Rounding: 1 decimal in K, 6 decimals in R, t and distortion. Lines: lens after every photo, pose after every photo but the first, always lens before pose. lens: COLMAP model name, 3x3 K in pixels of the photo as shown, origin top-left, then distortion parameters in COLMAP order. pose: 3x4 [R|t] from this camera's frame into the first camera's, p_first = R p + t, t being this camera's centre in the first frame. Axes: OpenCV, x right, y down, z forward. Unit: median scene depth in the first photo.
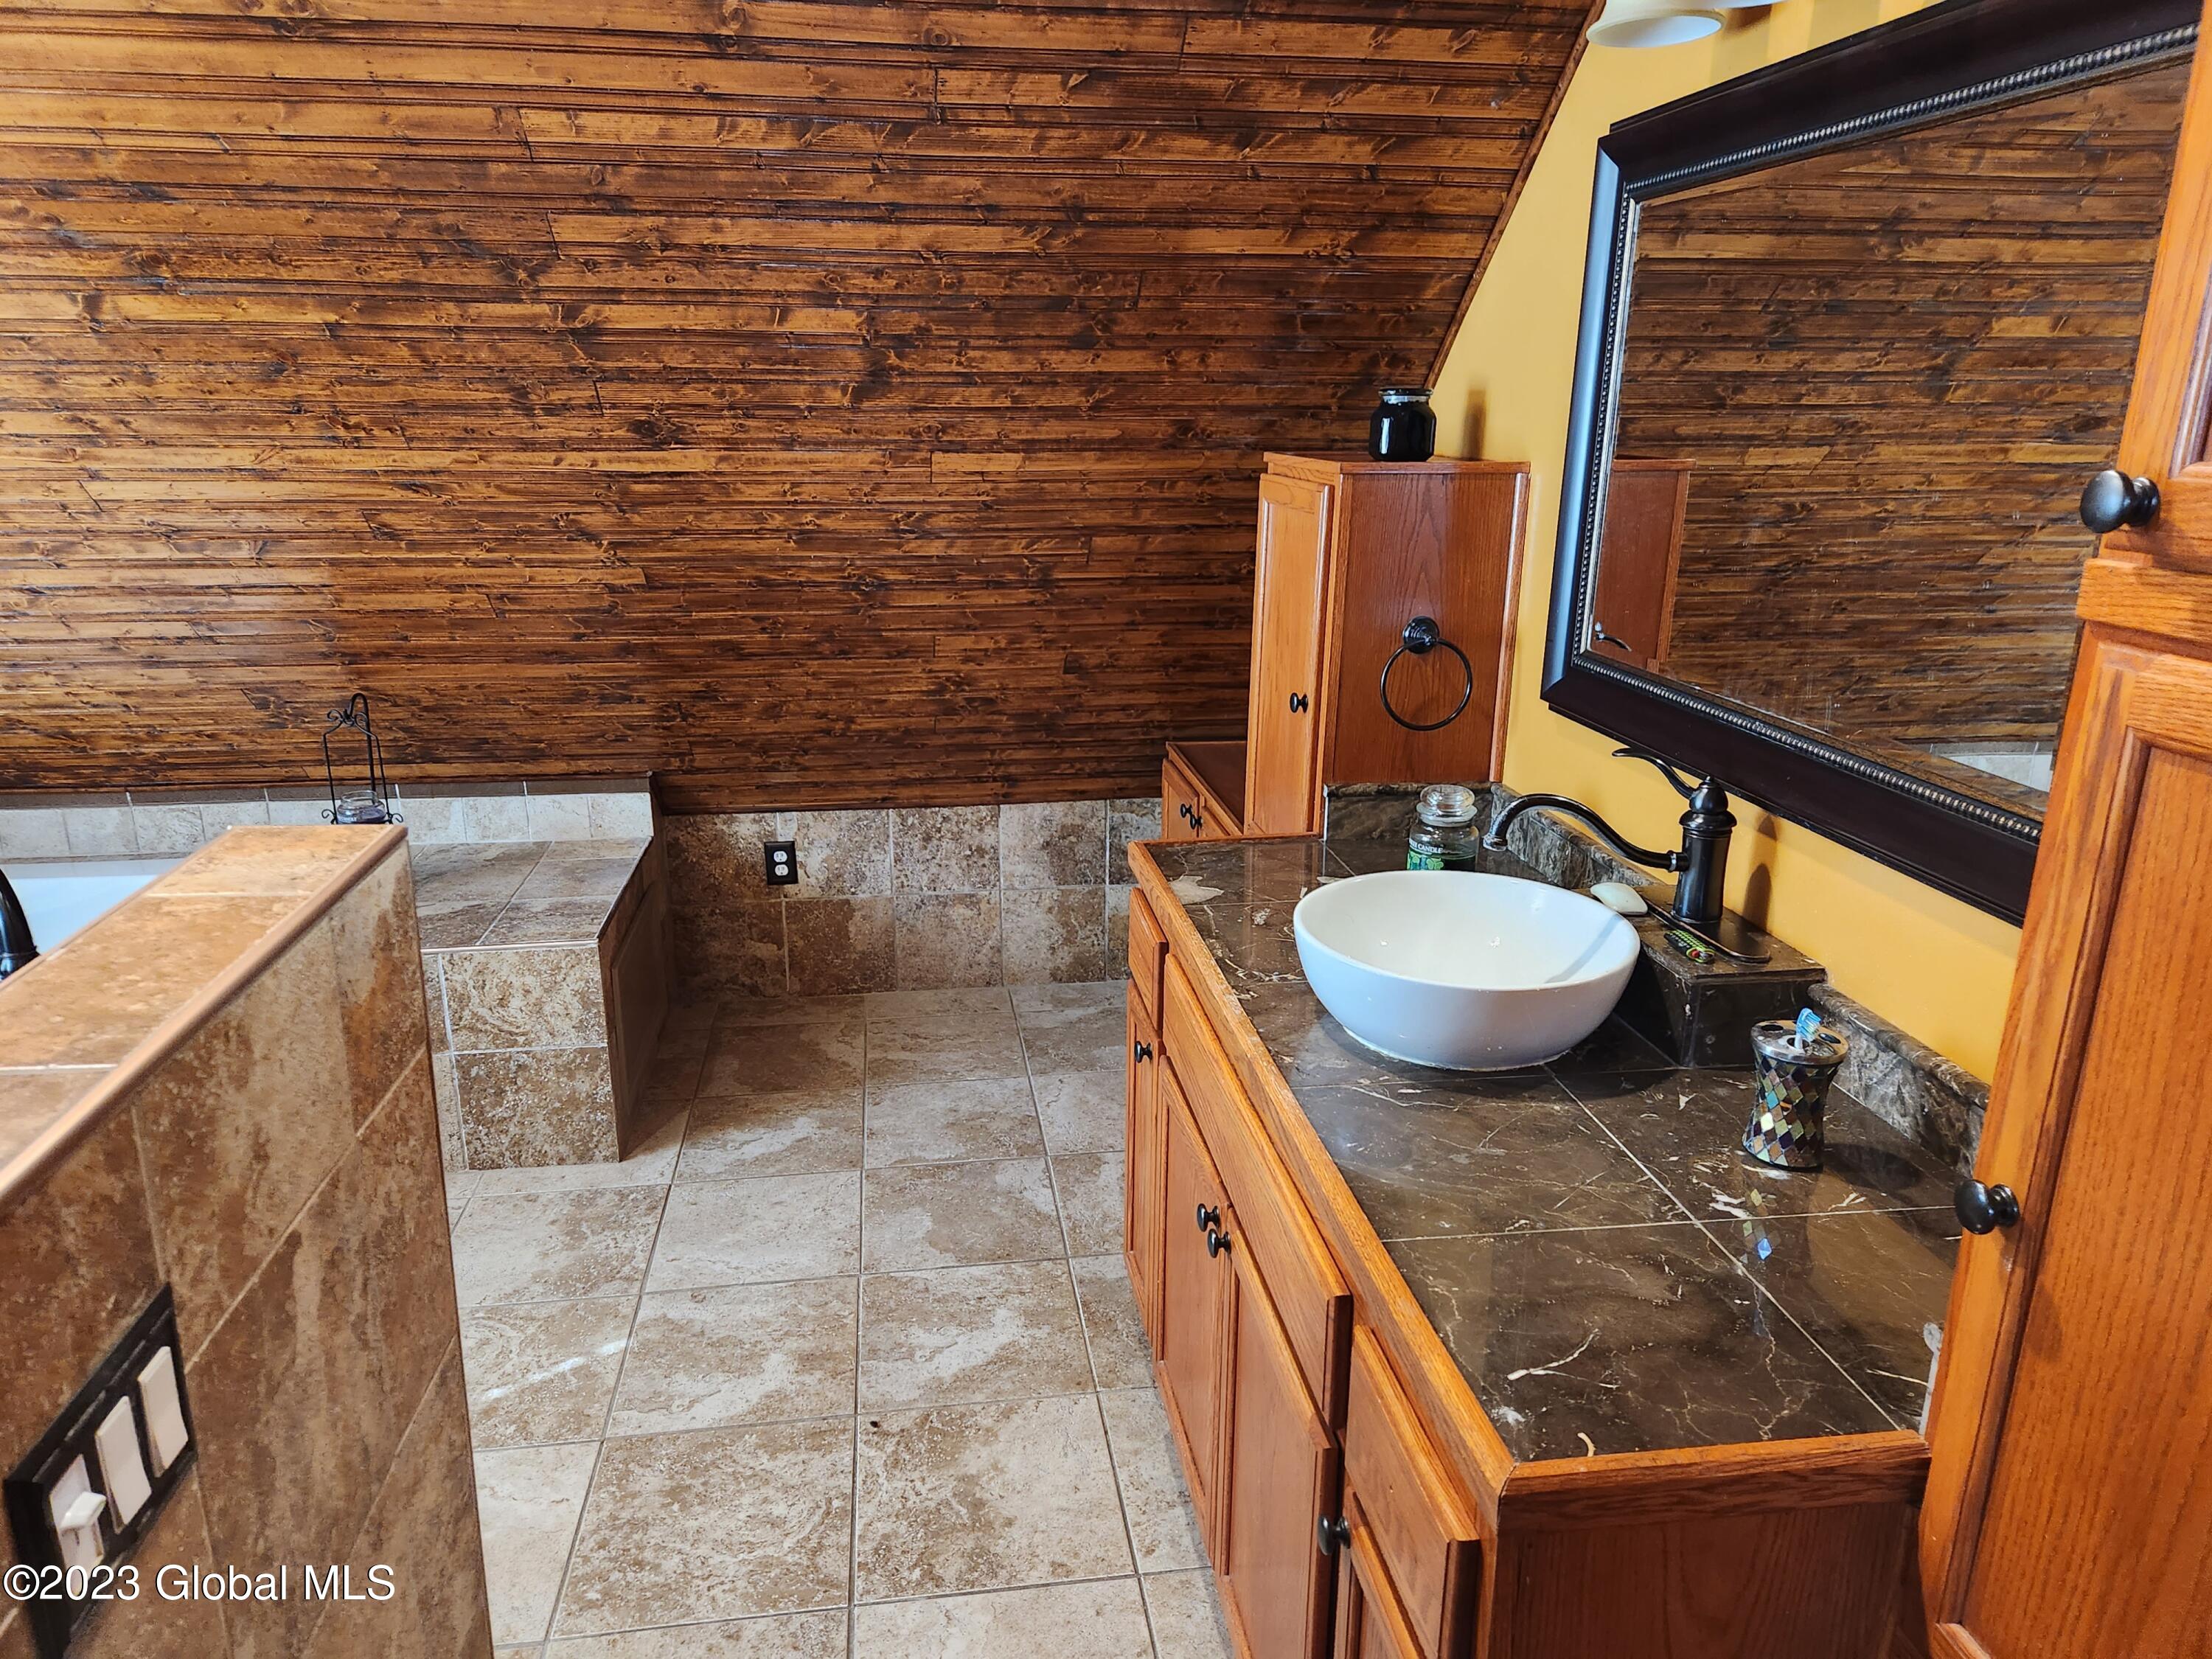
lens RADIAL K [[1468.2, 0, 1095.1], [0, 1468.2, 847.7], [0, 0, 1]] dist [0.087623, -0.080287]
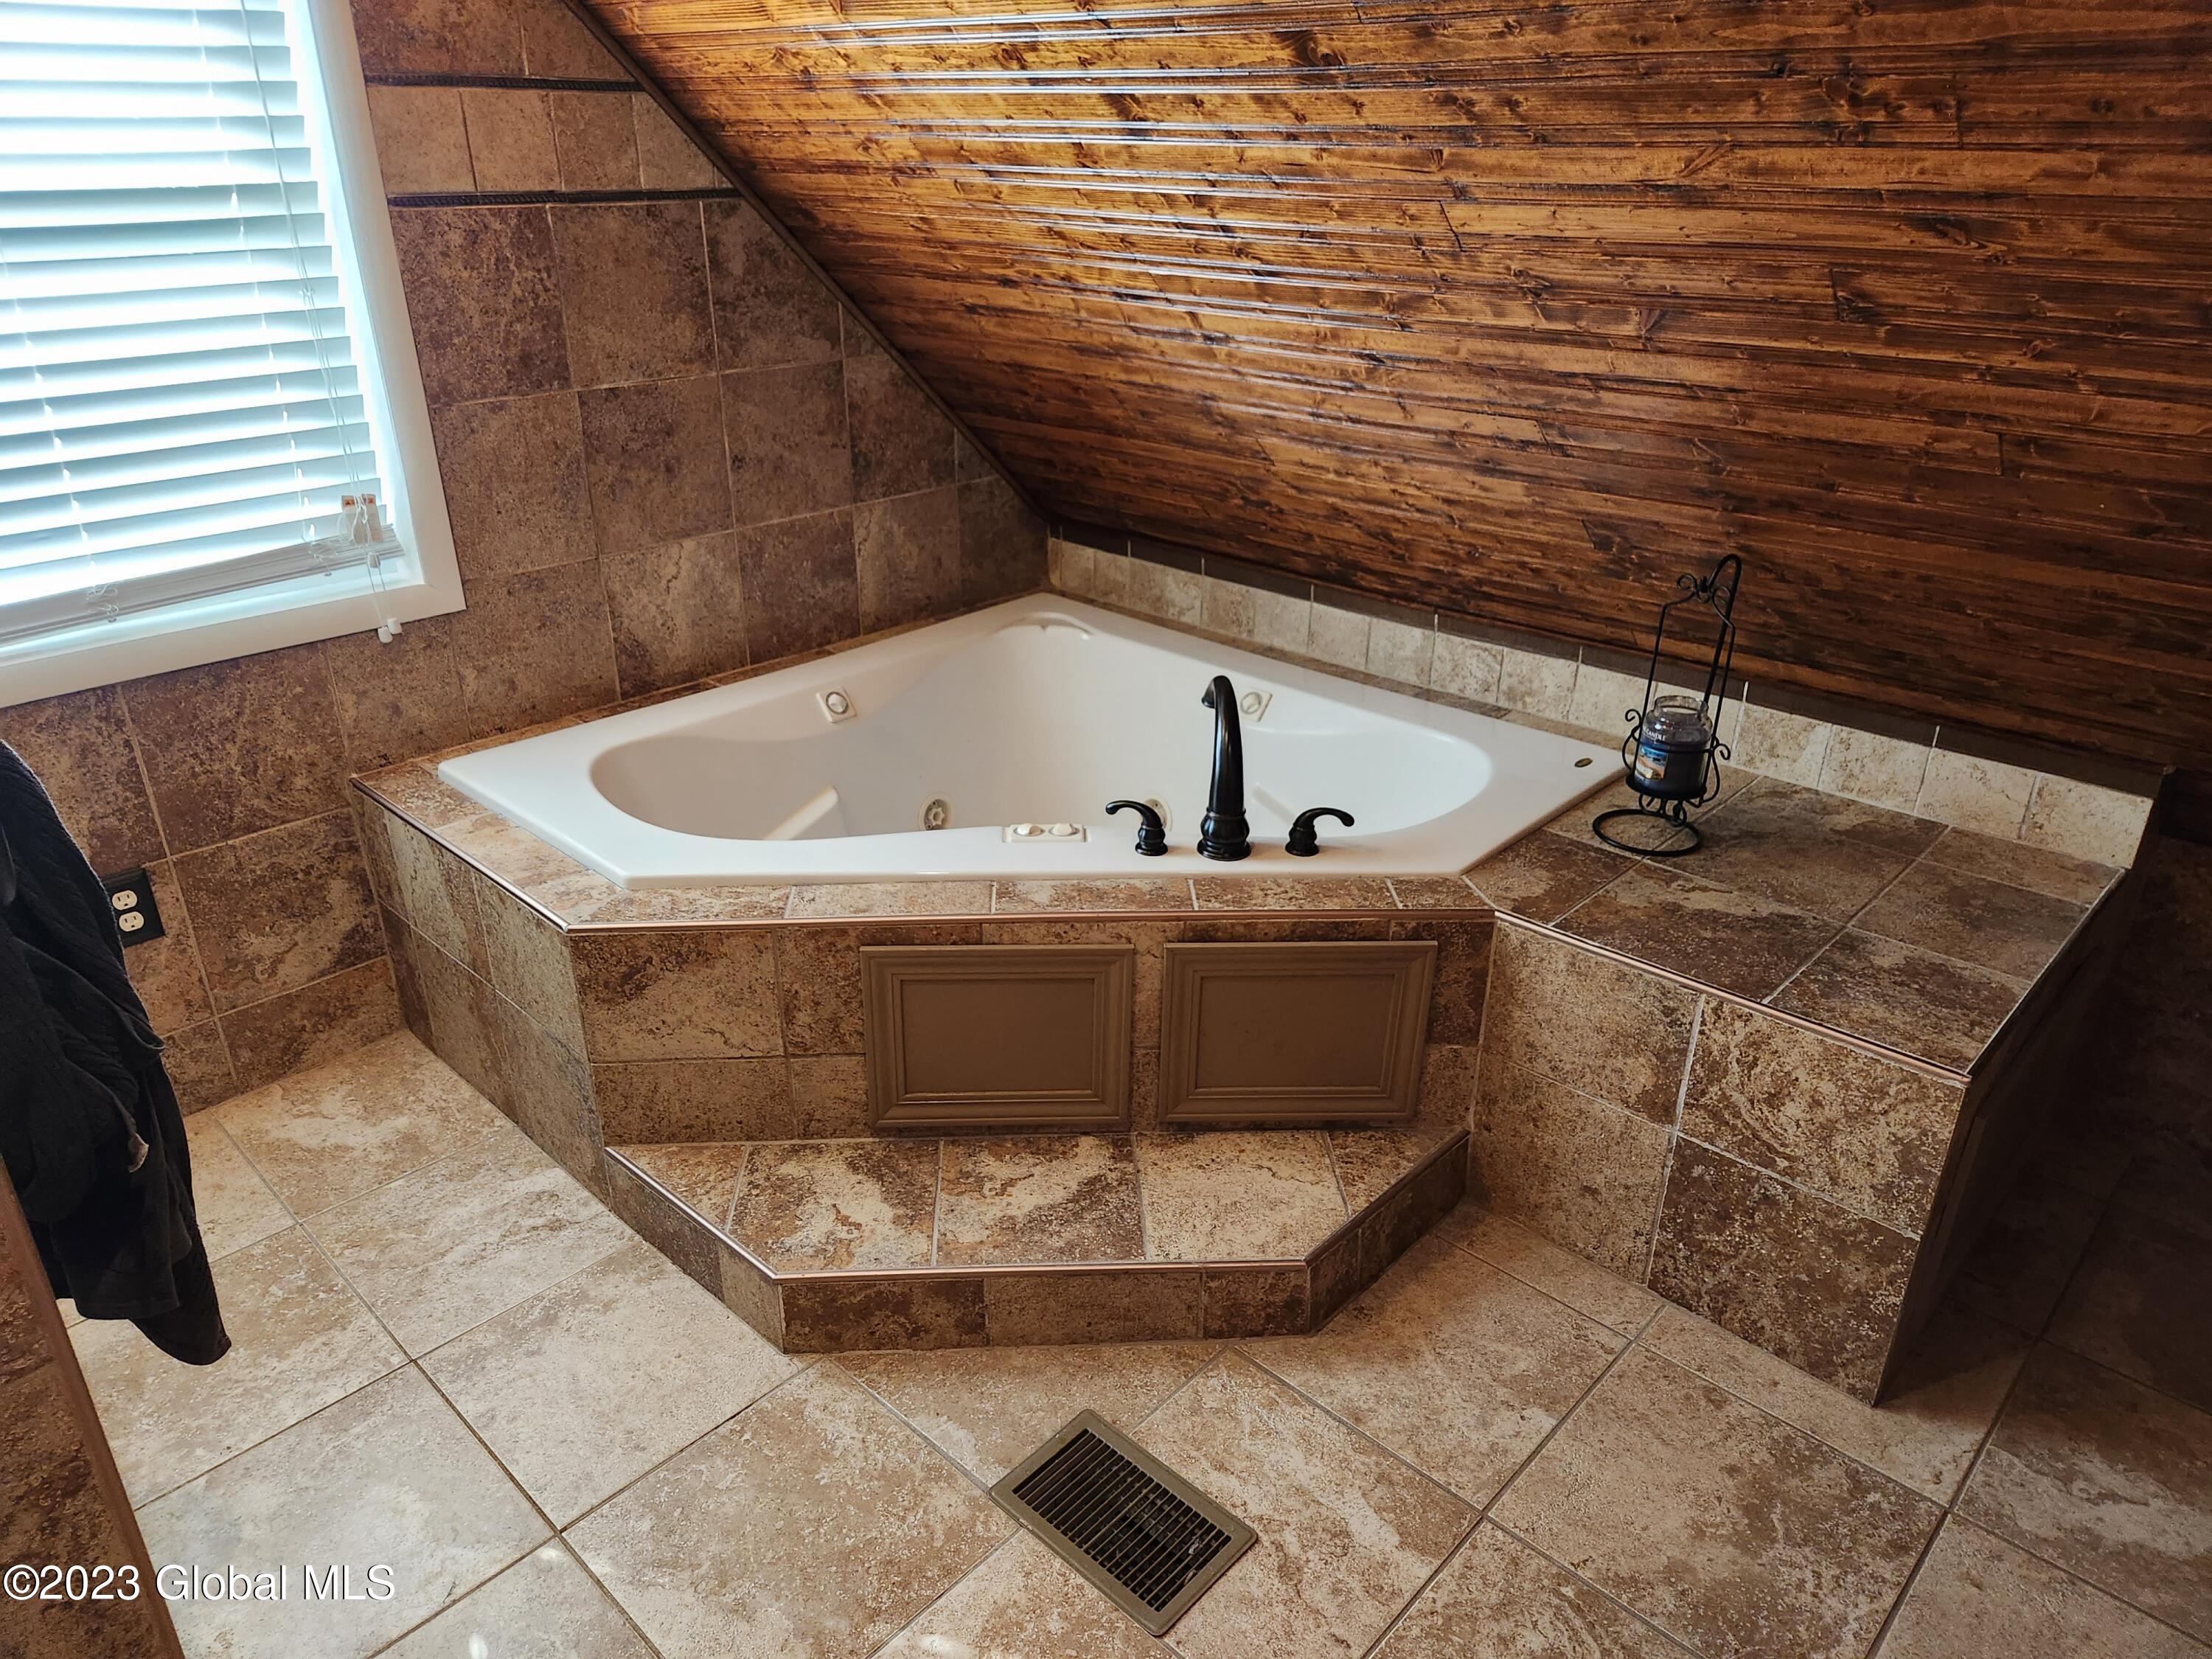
lens RADIAL K [[1468.2, 0, 1095.1], [0, 1468.2, 847.7], [0, 0, 1]] dist [0.087623, -0.080287]
pose [[0.624893, 0.335070, -0.705150, -0.176038], [-0.224316, 0.942190, 0.248920, -0.089830], [0.747791, 0.002628, 0.663929, 0.384263]]
